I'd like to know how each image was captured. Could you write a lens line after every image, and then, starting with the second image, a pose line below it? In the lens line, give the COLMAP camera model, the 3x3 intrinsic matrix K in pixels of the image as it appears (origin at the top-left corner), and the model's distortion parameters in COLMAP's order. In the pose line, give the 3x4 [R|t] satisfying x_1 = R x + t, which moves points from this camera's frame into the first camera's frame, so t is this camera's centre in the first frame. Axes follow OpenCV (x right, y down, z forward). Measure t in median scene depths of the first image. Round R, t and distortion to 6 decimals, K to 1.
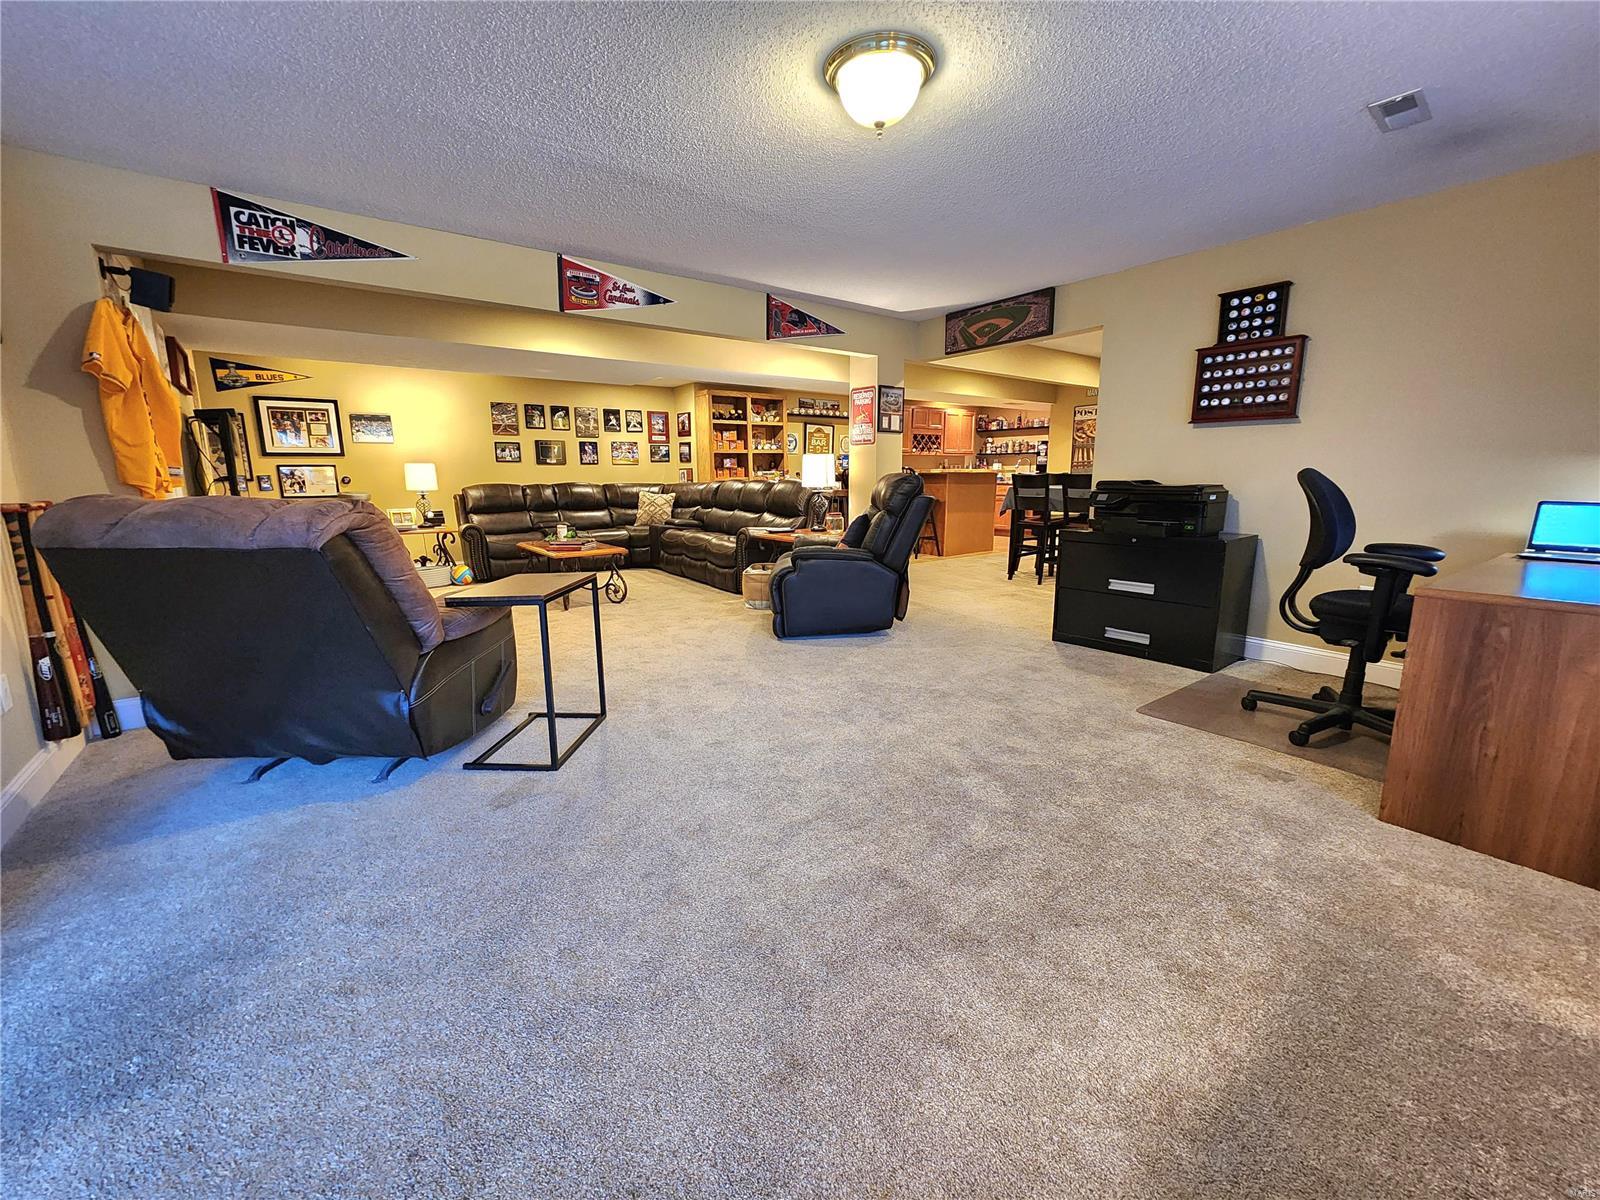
lens RADIAL K [[652.1, 0, 802.8], [0, 652.1, 595.3], [0, 0, 1]] dist [0.000671, -0.001832]
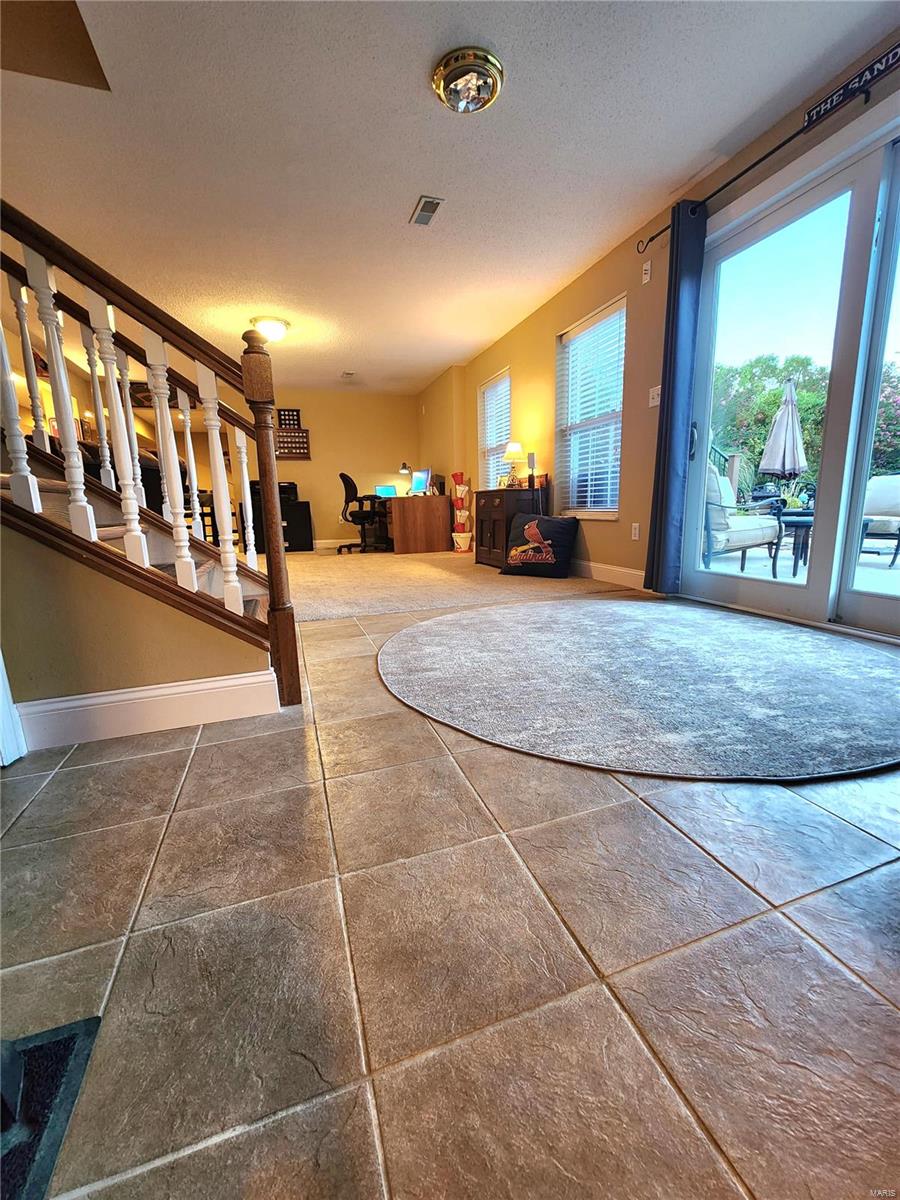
lens RADIAL K [[489.1, 0, 453.6], [0, 489.1, 601.3], [0, 0, 1]] dist [0.000671, -0.001832]
pose [[0.314563, -0.184187, 0.931196, -0.586274], [0.197528, 0.972221, 0.125576, 0.094909], [-0.928457, 0.144436, 0.342206, -0.109642]]
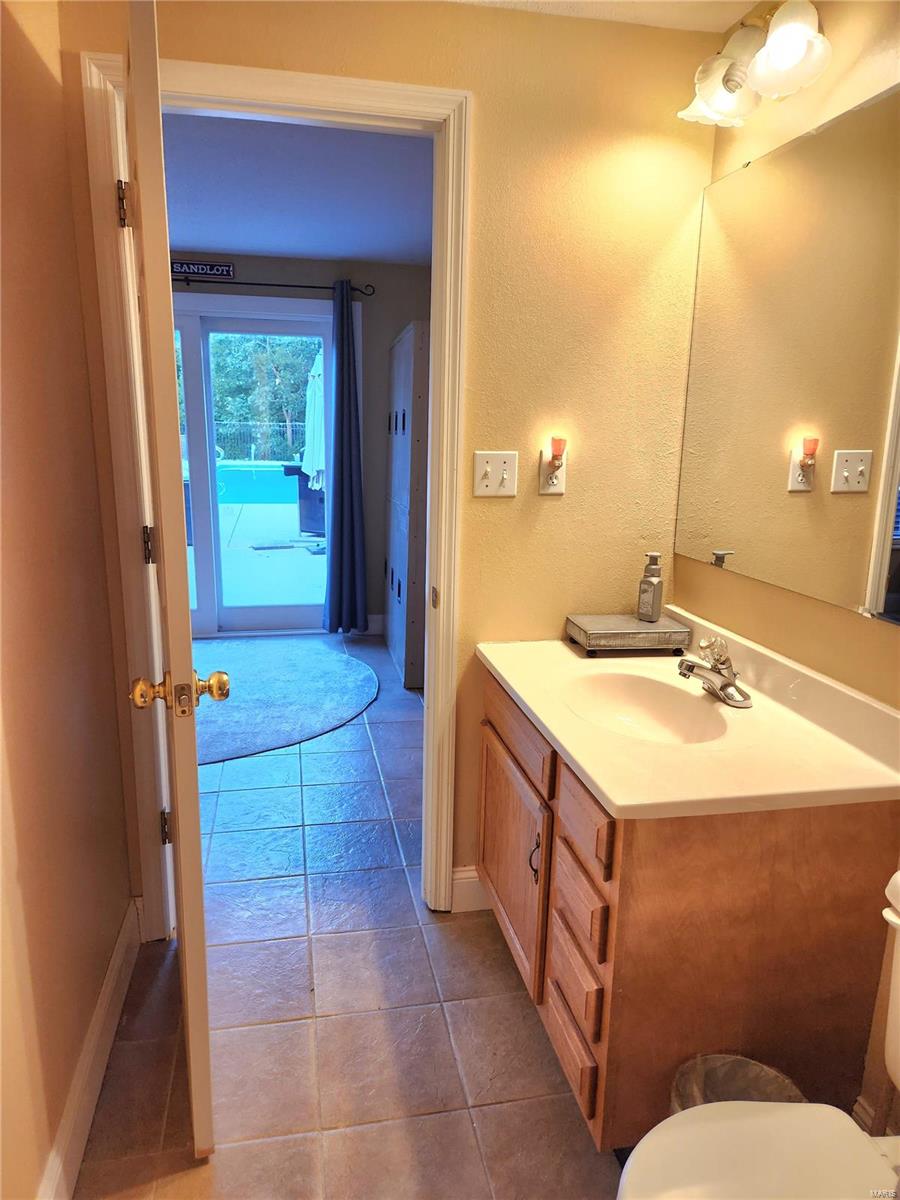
lens RADIAL K [[802.5, 0, 446.2], [0, 802.5, 605.9], [0, 0, 1]] dist [0.069028, -0.051385]
pose [[-0.897308, -0.101168, 0.429655, -0.722138], [0.075302, 0.924026, 0.374840, -0.100115], [-0.434934, 0.368701, -0.821518, 0.310702]]
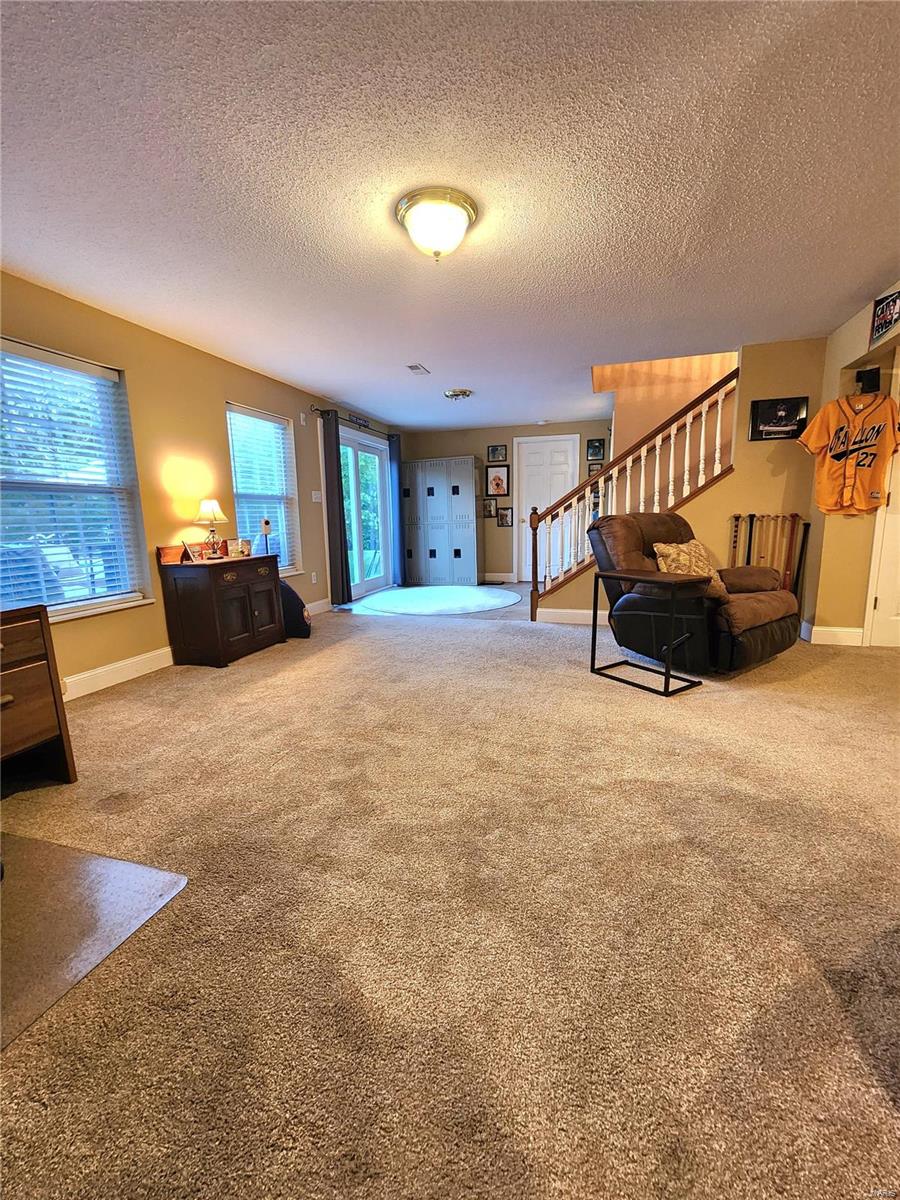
lens RADIAL K [[489.1, 0, 444.9], [0, 489.1, 598.0], [0, 0, 1]] dist [0.000671, -0.001832]
pose [[-0.825471, 0.119235, -0.551707, 0.236867], [-0.074778, 0.945717, 0.316273, -0.111839], [0.559469, 0.302330, -0.771746, 0.625872]]
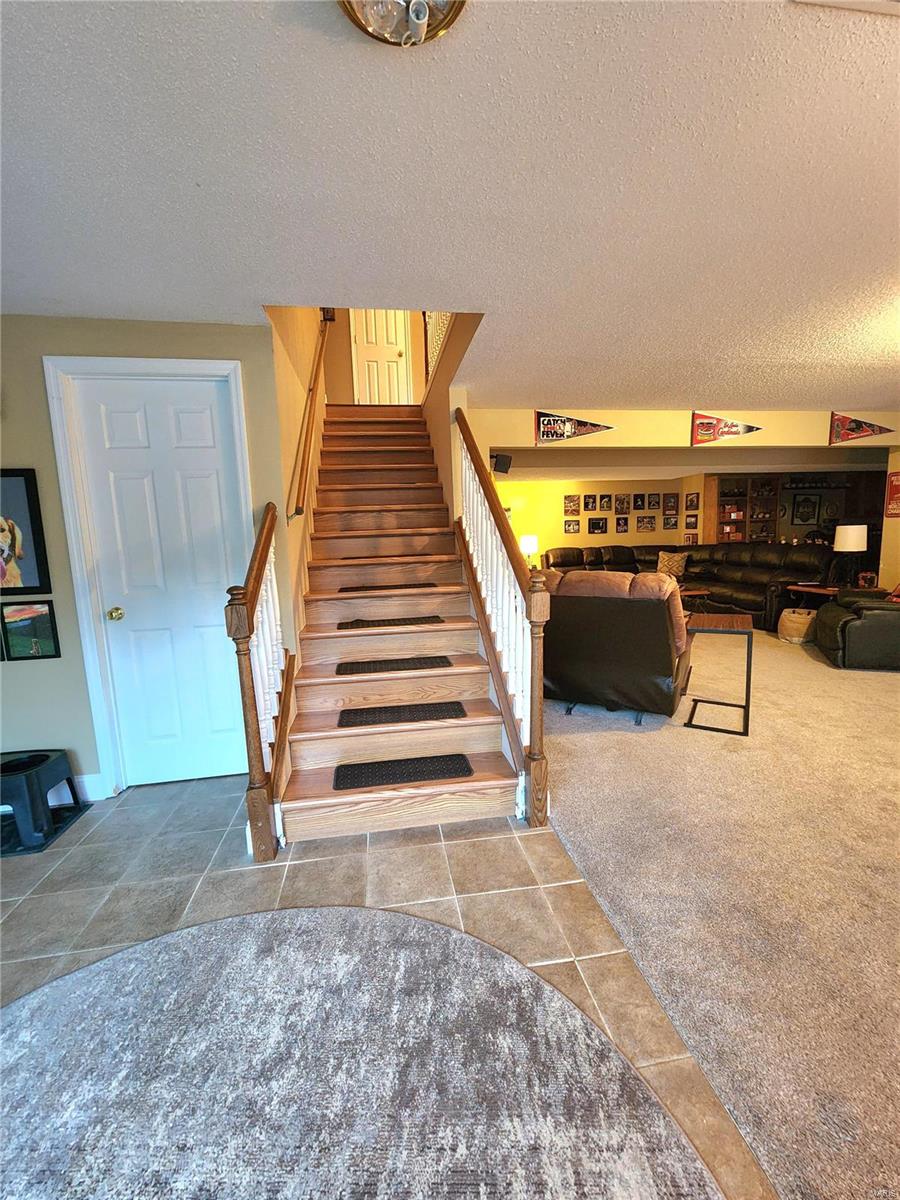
lens RADIAL K [[489.1, 0, 453.7], [0, 489.1, 600.1], [0, 0, 1]] dist [0.000671, -0.001832]
pose [[0.878057, 0.042472, -0.476667, -0.164171], [-0.062880, 0.997658, -0.026936, 0.002245], [0.474406, 0.053624, 0.878671, -0.162102]]
